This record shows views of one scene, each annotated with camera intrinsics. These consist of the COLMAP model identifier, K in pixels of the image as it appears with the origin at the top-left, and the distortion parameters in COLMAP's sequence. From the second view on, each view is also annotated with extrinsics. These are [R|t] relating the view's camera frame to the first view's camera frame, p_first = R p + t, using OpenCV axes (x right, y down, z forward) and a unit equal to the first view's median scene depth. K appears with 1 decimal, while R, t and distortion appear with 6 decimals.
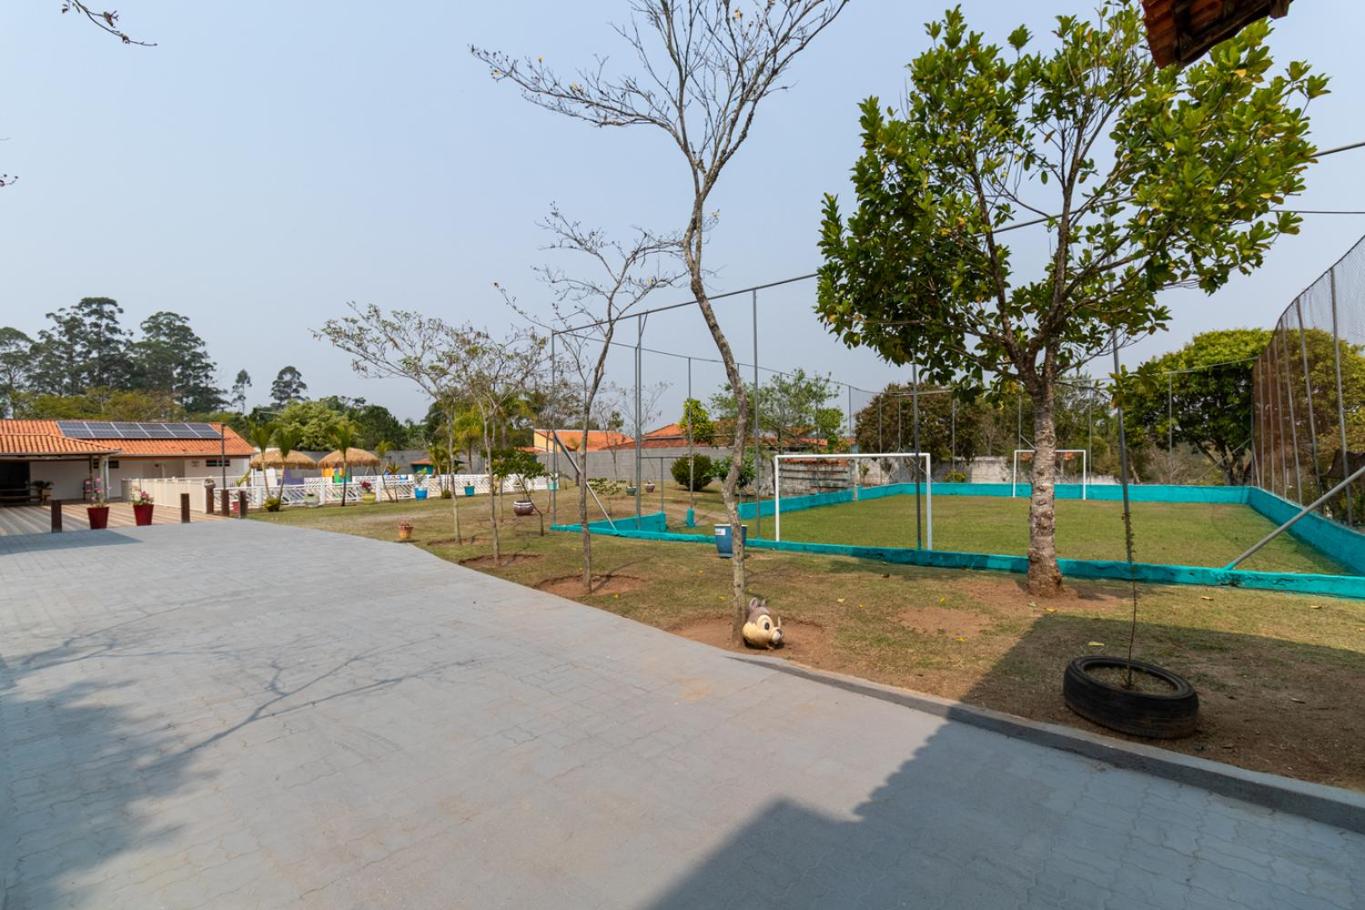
lens RADIAL K [[640.5, 0, 693.7], [0, 640.5, 457.9], [0, 0, 1]] dist [0.001473, 0.001235]
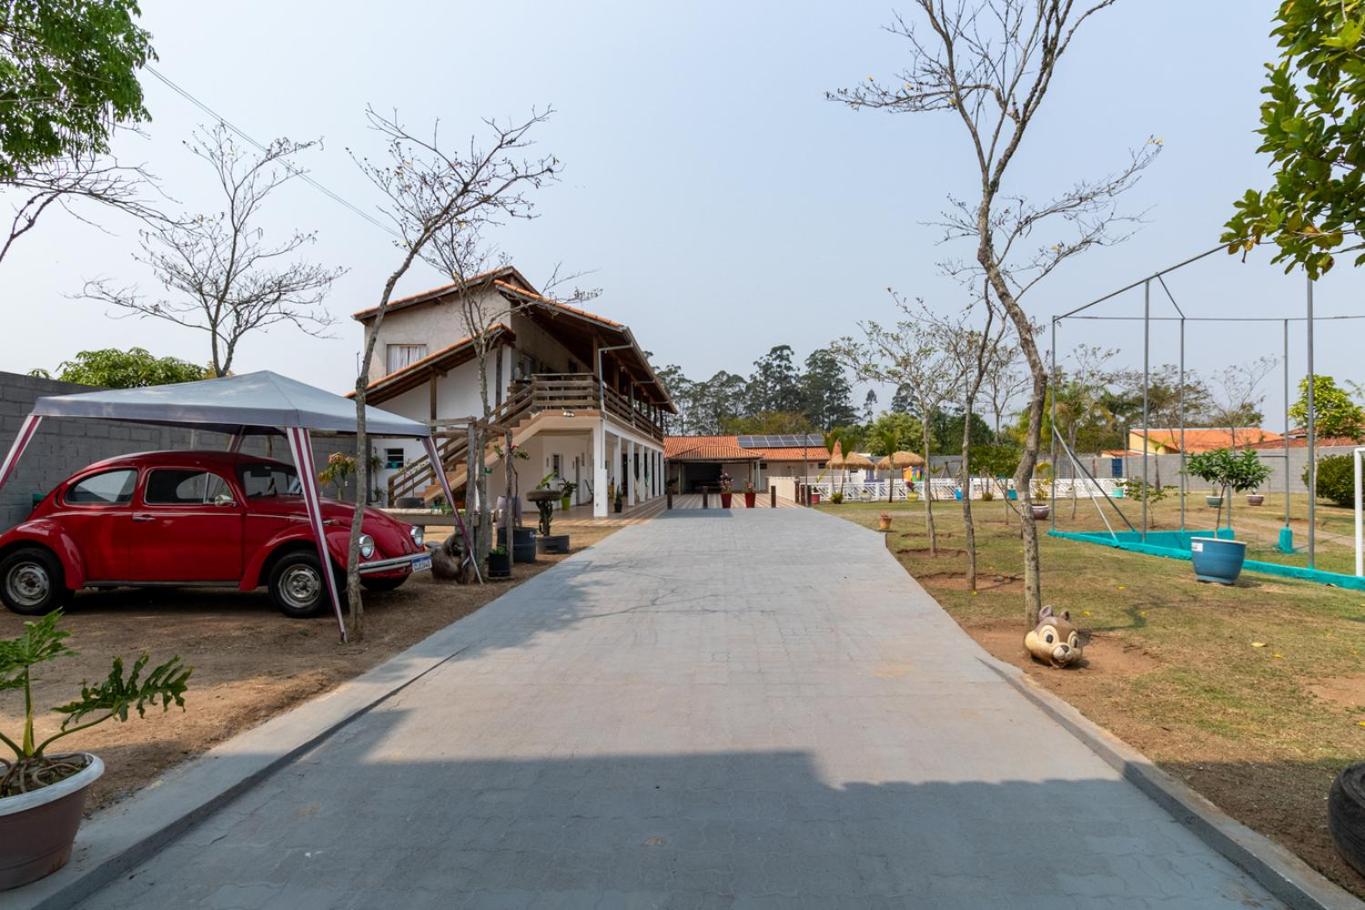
lens RADIAL K [[640.5, 0, 704.3], [0, 640.5, 466.1], [0, 0, 1]] dist [0.001473, 0.001235]
pose [[0.641484, 0.005148, -0.767119, 0.074527], [-0.003228, 0.999987, 0.004012, 0.005238], [0.767129, -0.000097, 0.641493, 0.017281]]
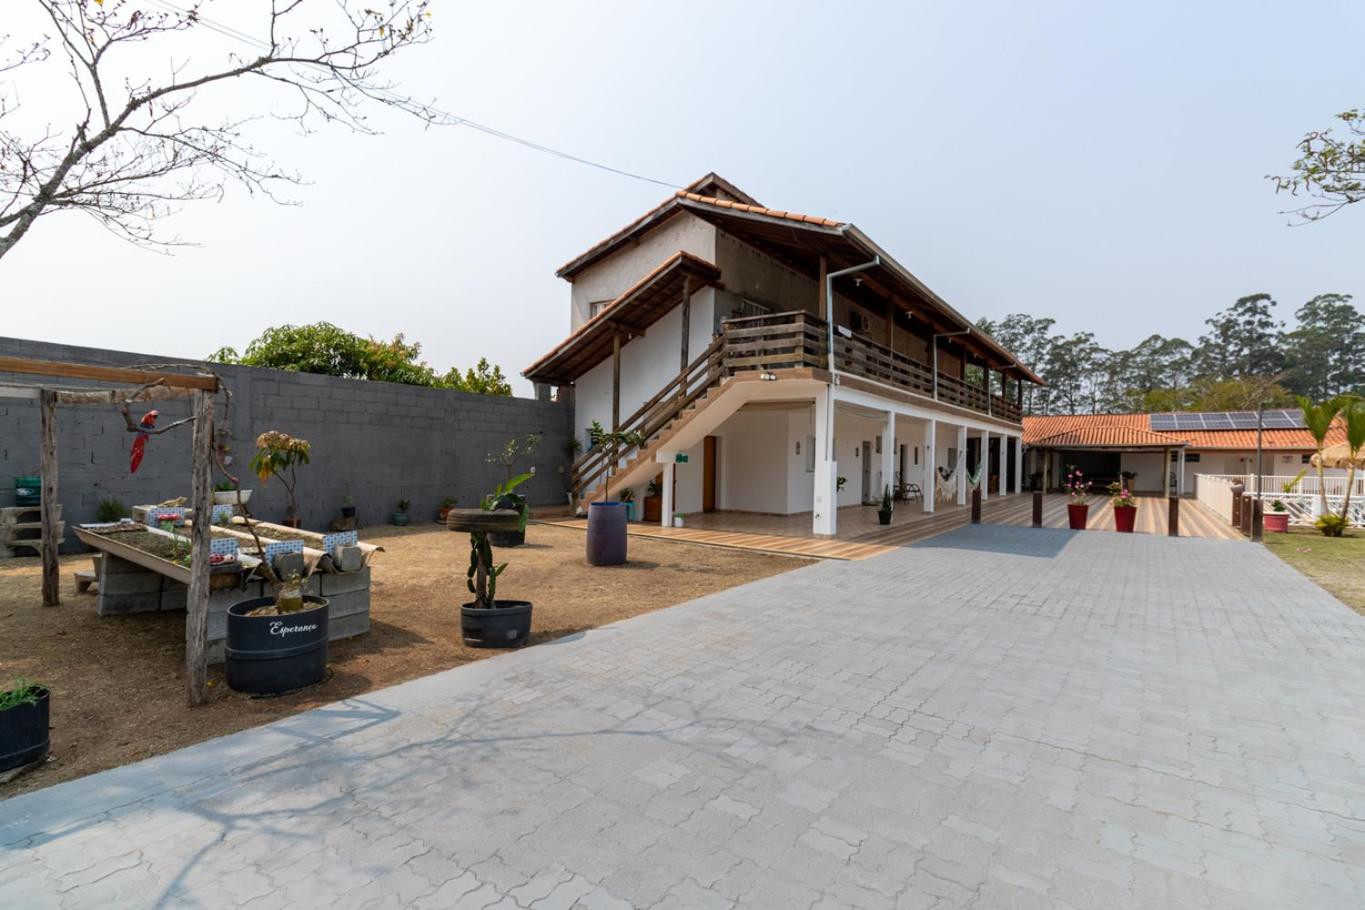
lens RADIAL K [[640.5, 0, 716.0], [0, 640.5, 463.4], [0, 0, 1]] dist [0.001473, 0.001235]
pose [[0.120066, 0.032533, -0.992233, -0.062737], [-0.017008, 0.999384, 0.030710, 0.001686], [0.992620, 0.013189, 0.120546, 0.203473]]
